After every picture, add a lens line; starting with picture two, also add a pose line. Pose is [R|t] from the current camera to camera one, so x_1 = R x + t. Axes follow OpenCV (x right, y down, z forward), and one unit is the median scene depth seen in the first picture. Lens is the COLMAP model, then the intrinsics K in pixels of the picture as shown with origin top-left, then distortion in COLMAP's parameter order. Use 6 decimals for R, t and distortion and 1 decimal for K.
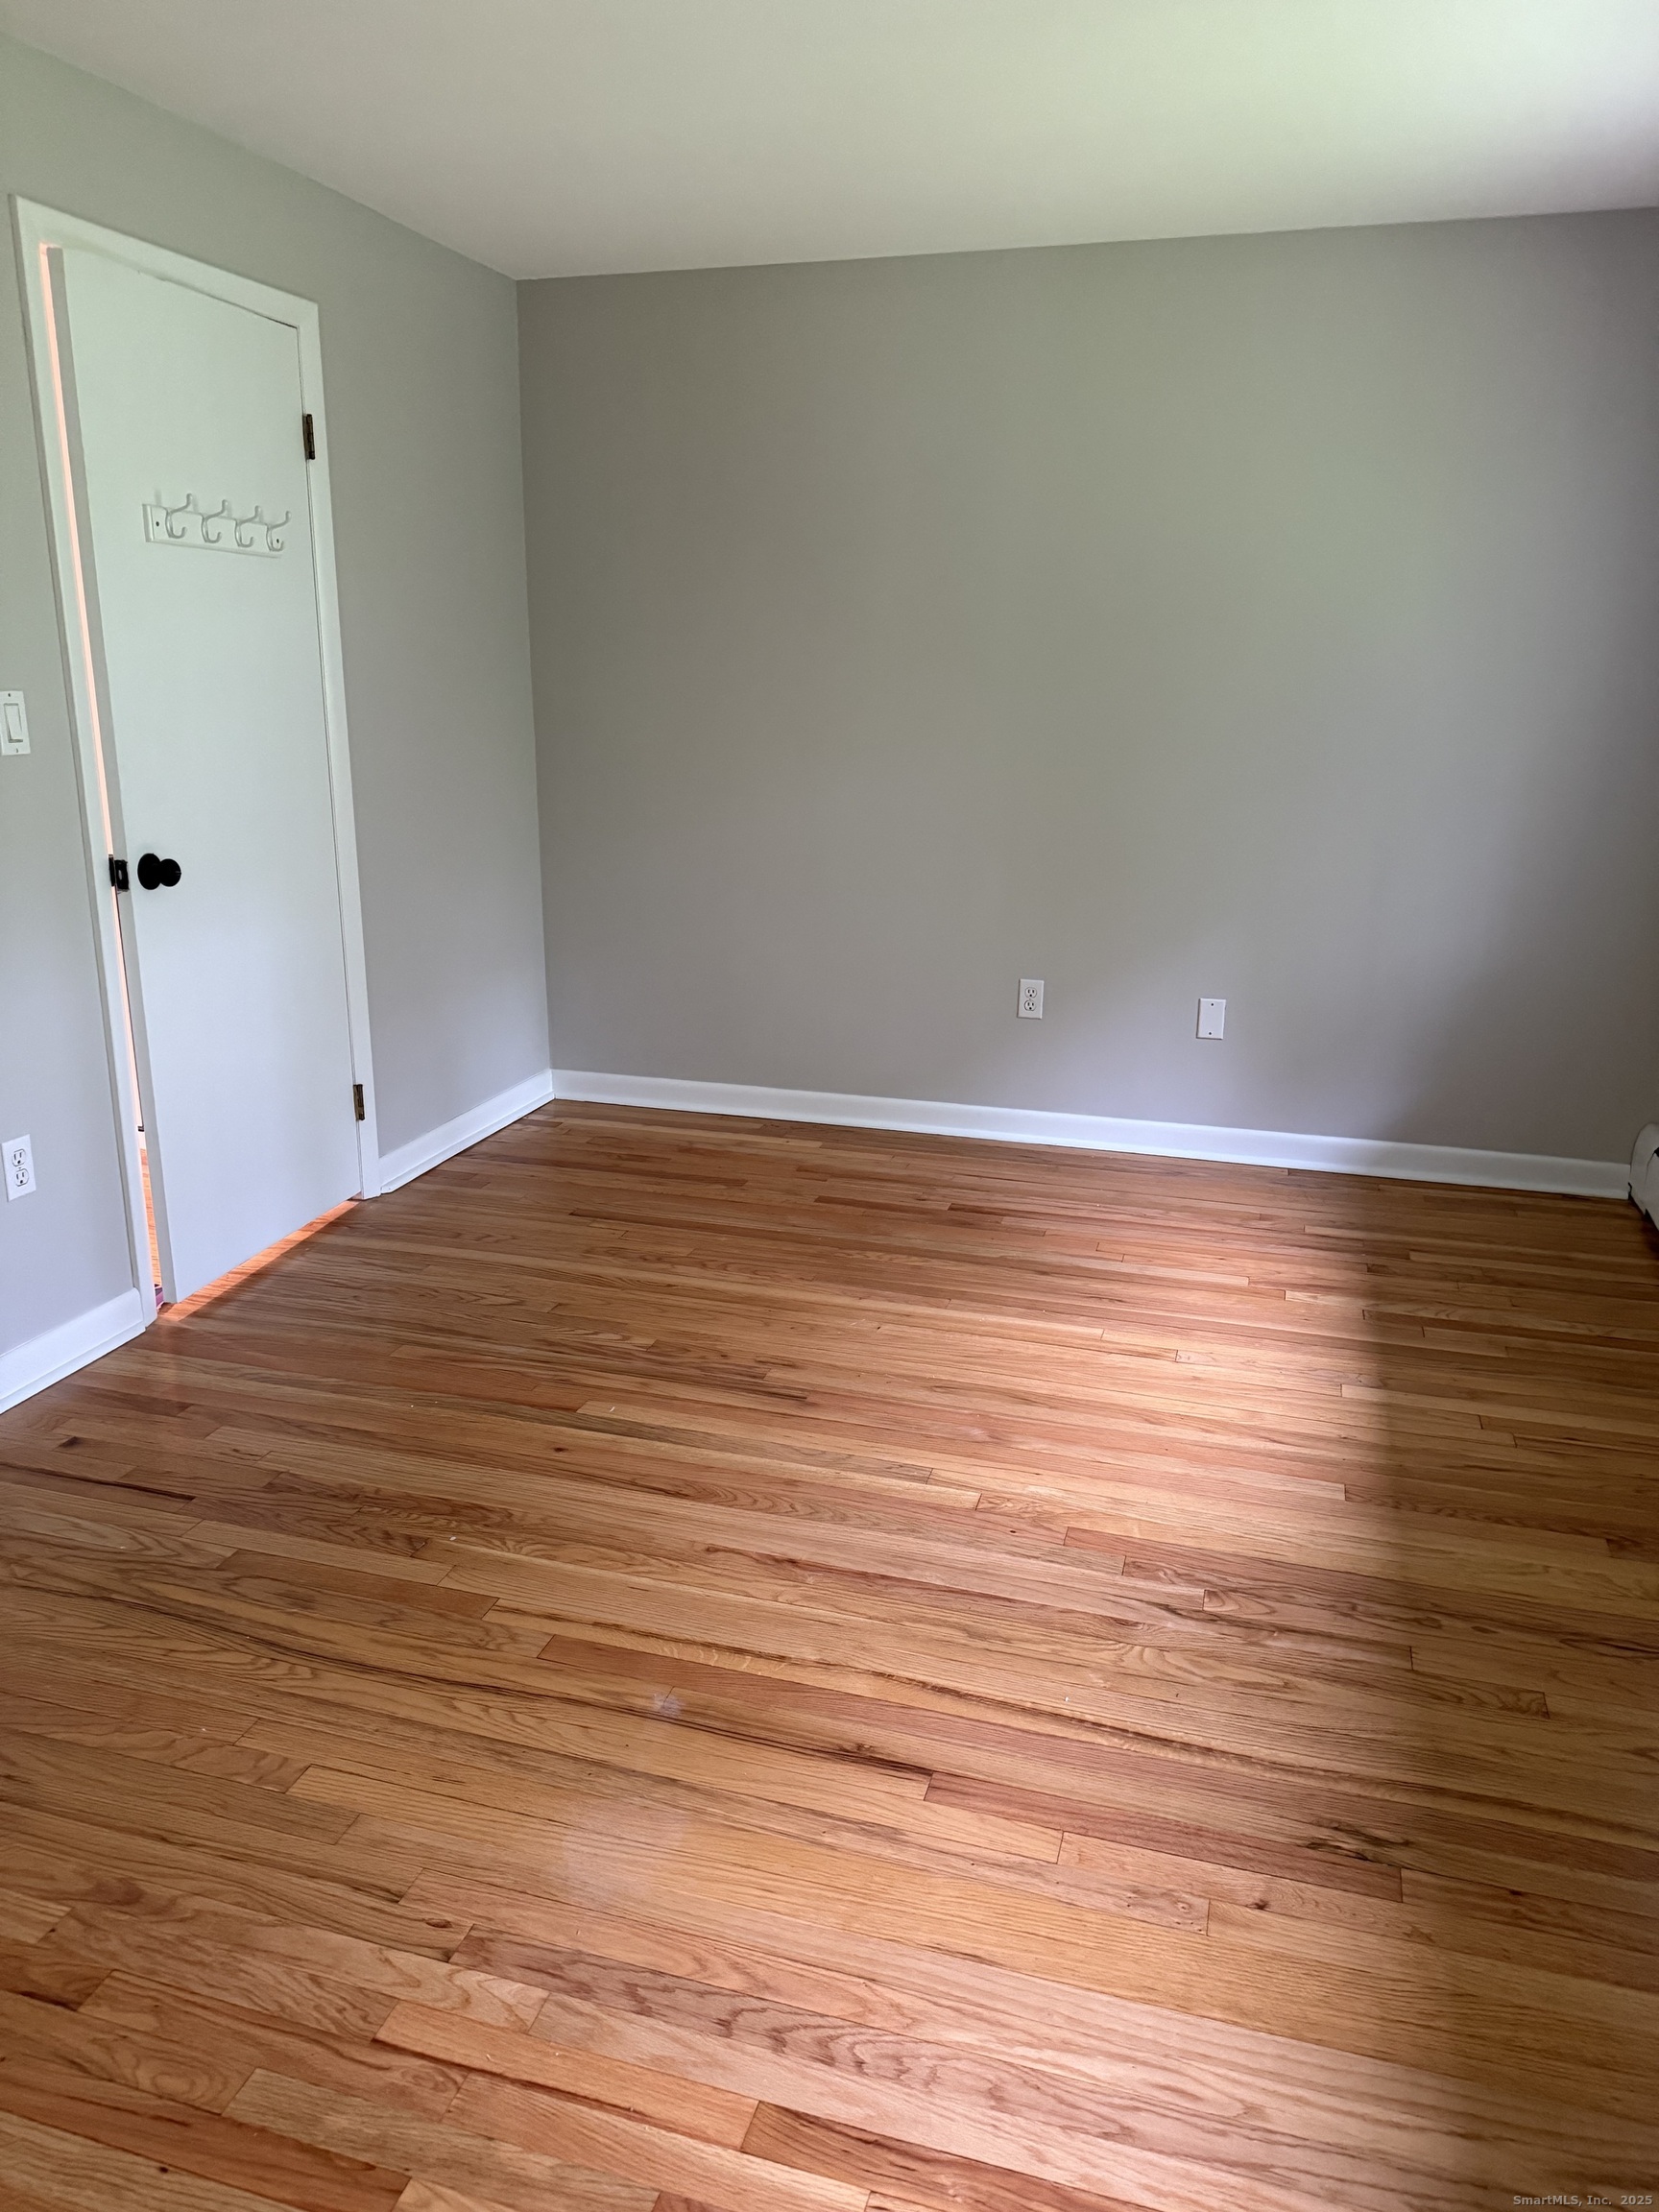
lens RADIAL K [[1549.1, 0, 828.2], [0, 1549.1, 1100.7], [0, 0, 1]] dist [0.052465, -0.062887]
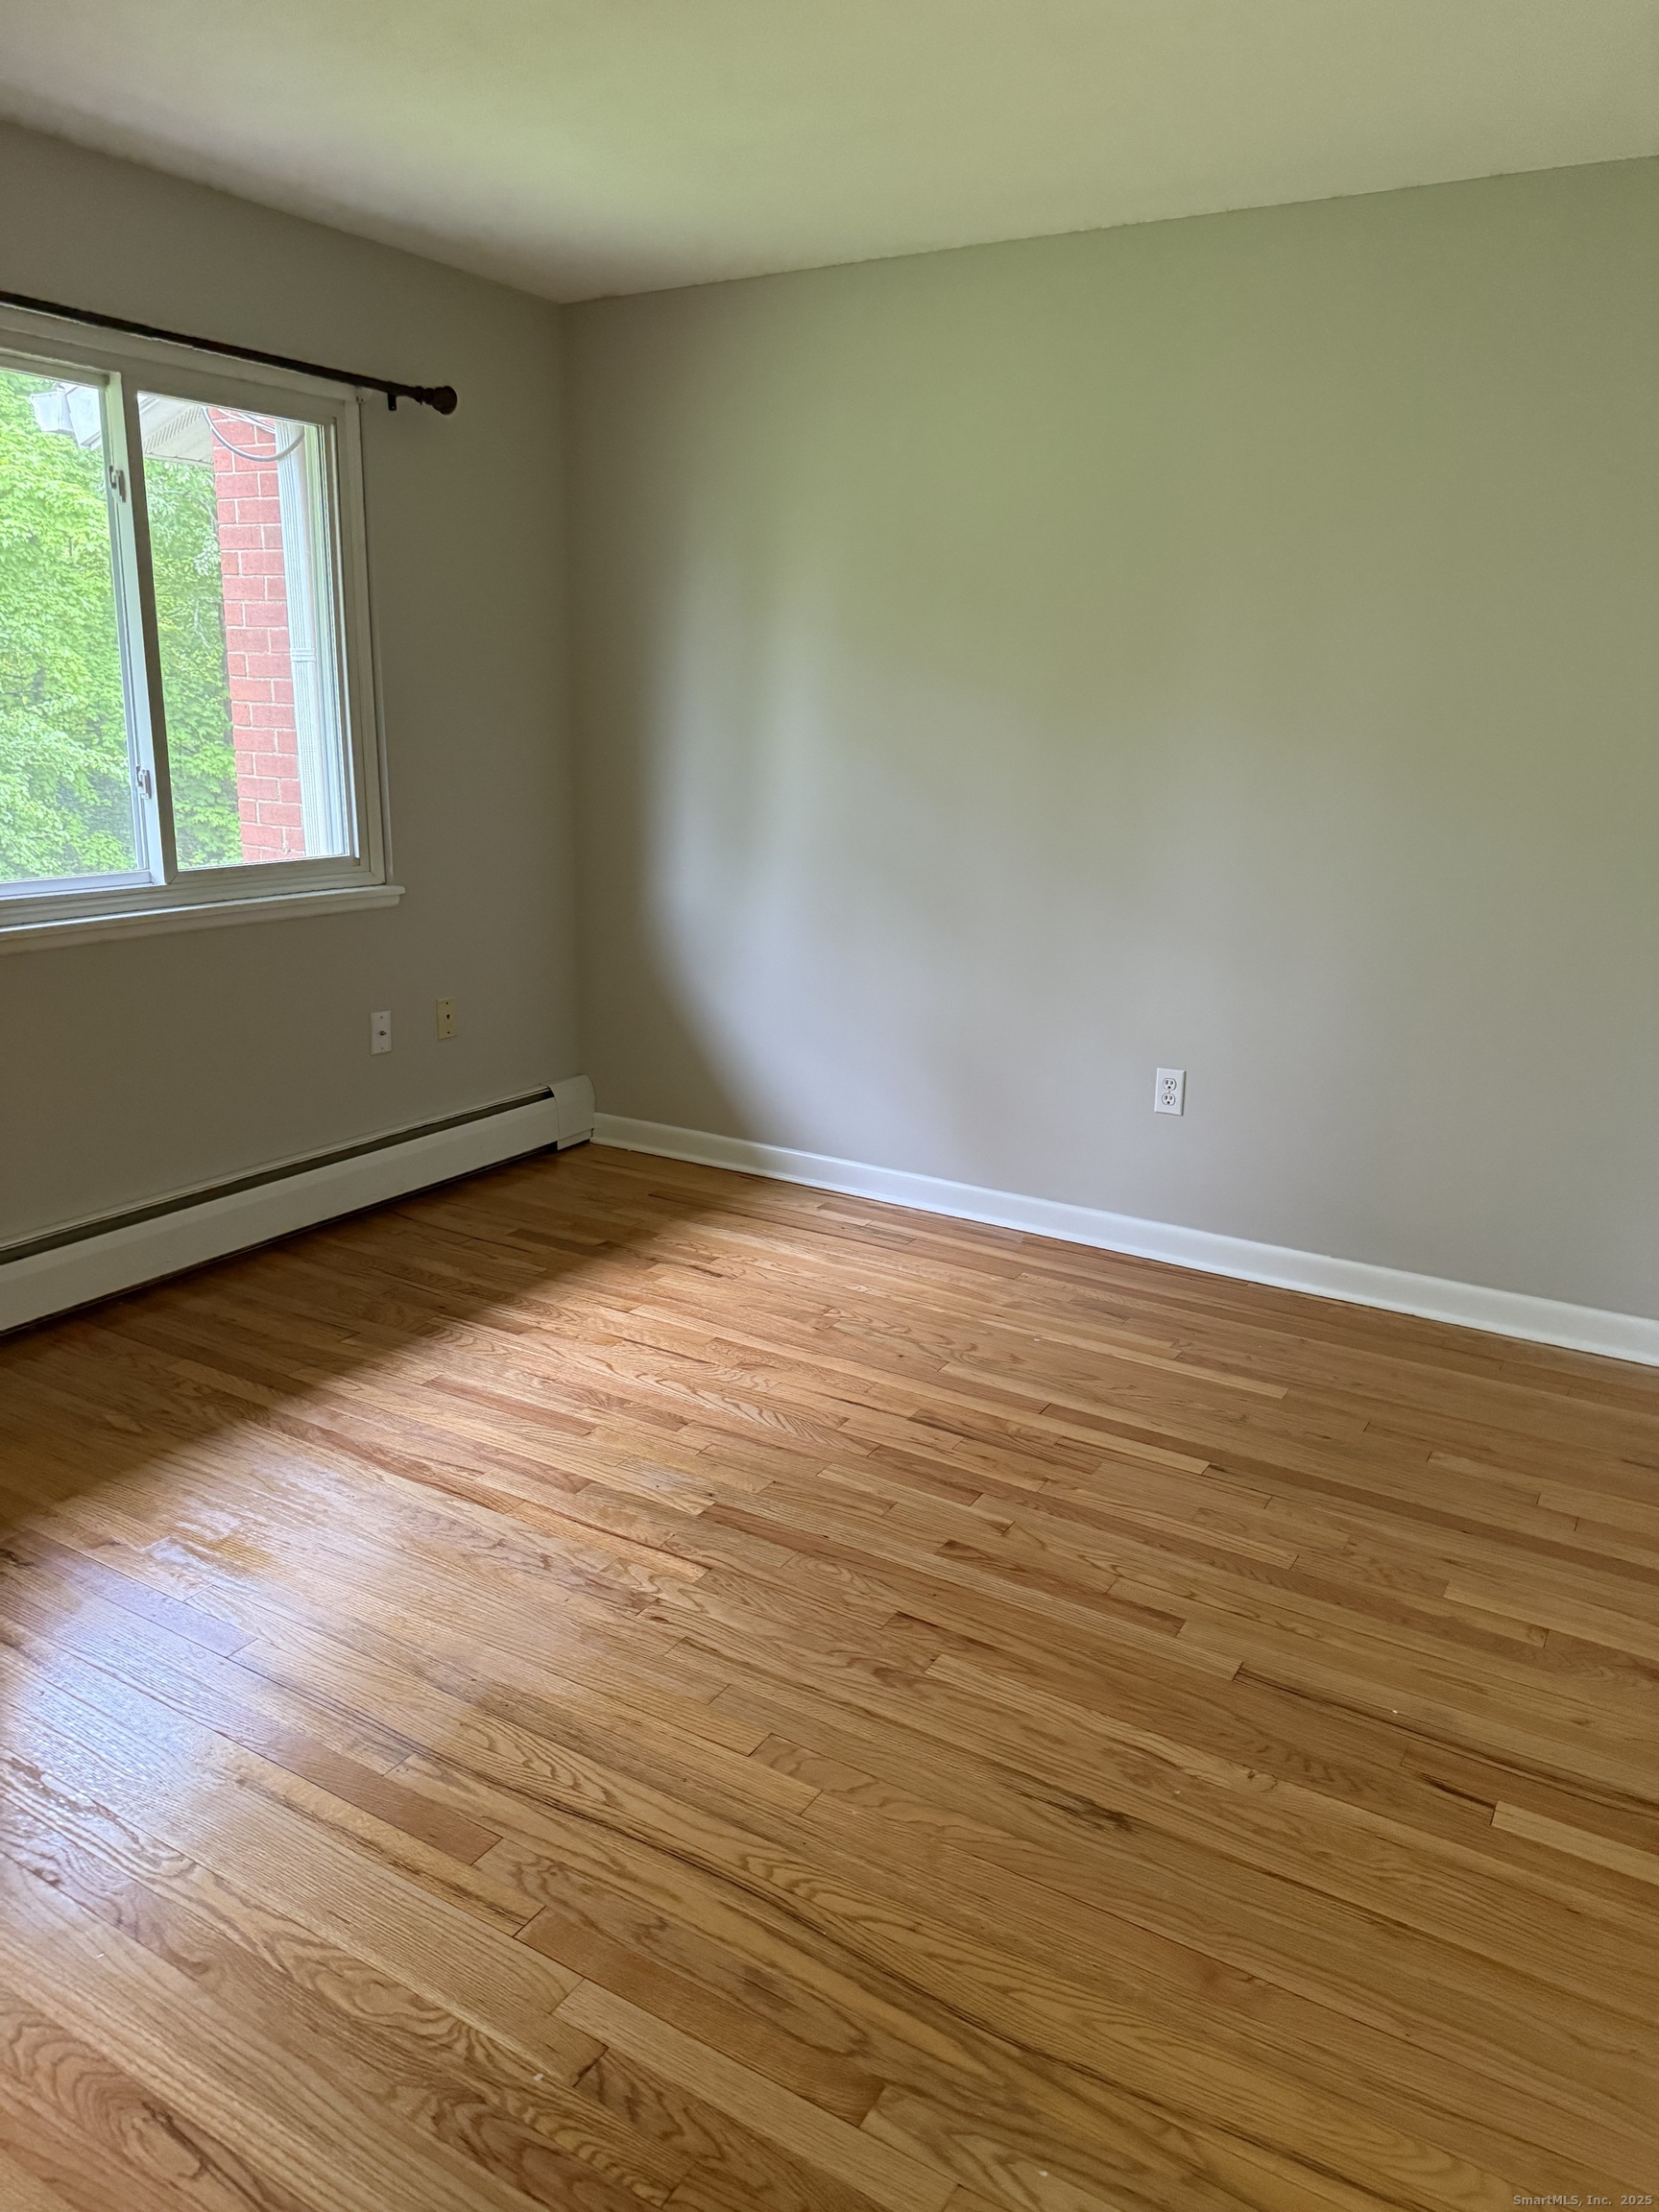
lens RADIAL K [[1549.1, 0, 828.2], [0, 1549.1, 1100.7], [0, 0, 1]] dist [0.052465, -0.062887]
pose [[-0.965750, -0.101405, 0.238838, -0.552963], [0.033757, 0.863545, 0.503140, -0.450235], [-0.257269, 0.493970, -0.830546, 1.541419]]
